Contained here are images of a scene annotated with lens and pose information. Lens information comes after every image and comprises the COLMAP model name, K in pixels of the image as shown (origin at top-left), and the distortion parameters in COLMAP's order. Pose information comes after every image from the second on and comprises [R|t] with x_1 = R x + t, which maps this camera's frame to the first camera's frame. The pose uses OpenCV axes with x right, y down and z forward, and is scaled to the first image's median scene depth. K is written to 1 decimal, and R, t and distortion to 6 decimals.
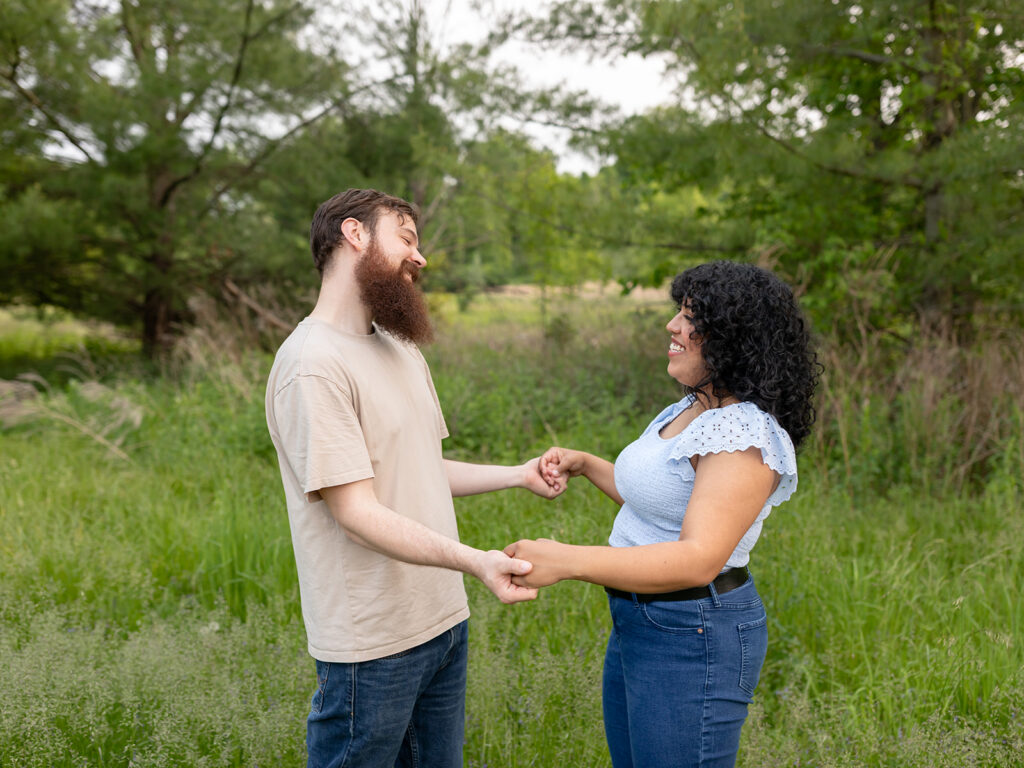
lens RADIAL K [[1096.8, 0, 512.0], [0, 1096.8, 384.0], [0, 0, 1]] dist [0.003238, -0.021072]
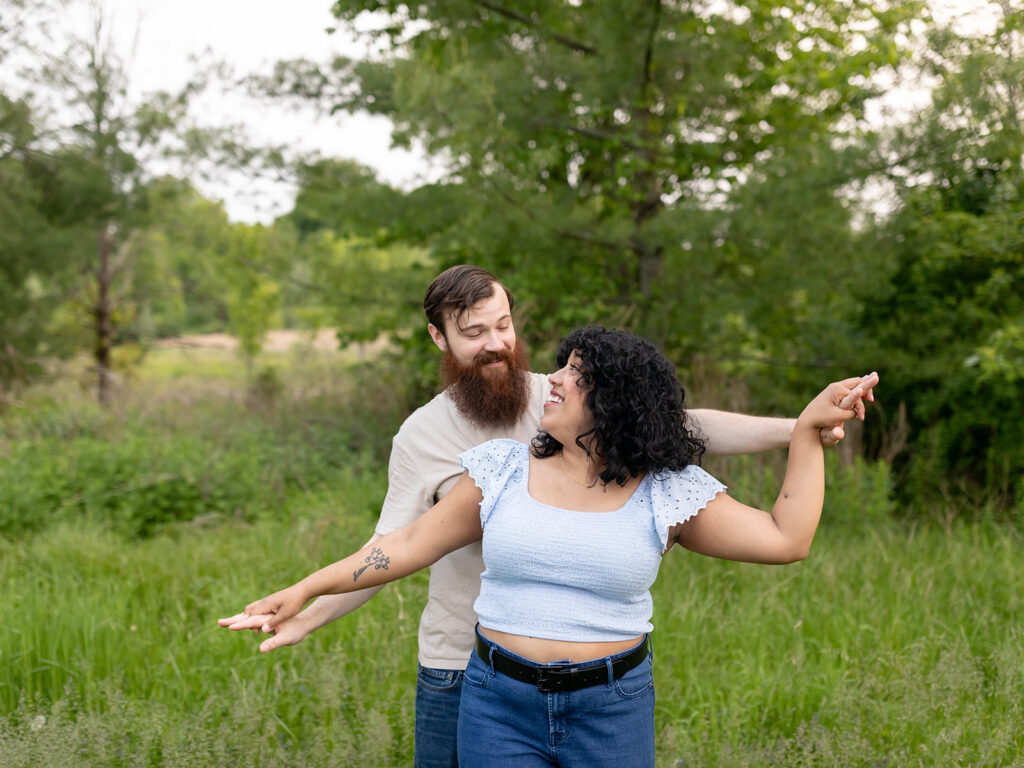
lens RADIAL K [[1096.8, 0, 512.0], [0, 1096.8, 384.0], [0, 0, 1]] dist [0.003238, -0.021072]
pose [[0.957615, -0.020791, 0.287299, -0.065851], [0.033645, 0.998638, -0.039877, -0.006228], [-0.286078, 0.047853, 0.957011, -0.009523]]
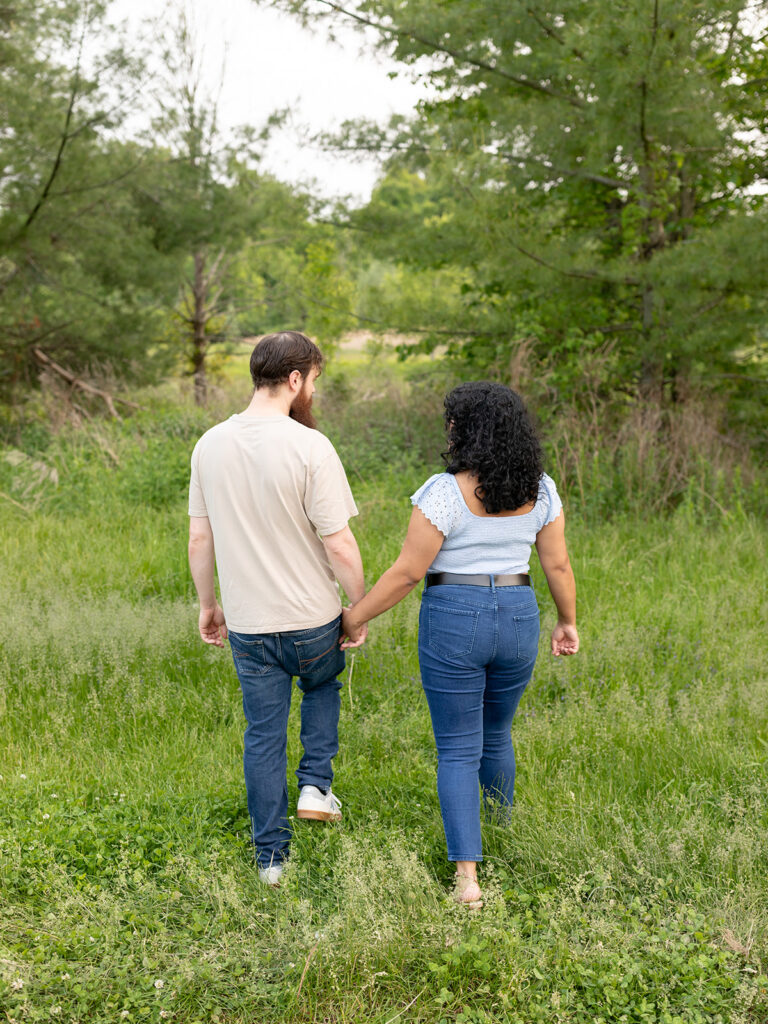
lens RADIAL K [[1096.8, 0, 384.0], [0, 1096.8, 512.0], [0, 0, 1]] dist [0.003238, -0.021072]
pose [[0.994024, -0.027691, 0.105589, -0.073226], [0.019806, 0.996987, 0.075002, -0.014997], [-0.107347, -0.072463, 0.991577, -0.279354]]
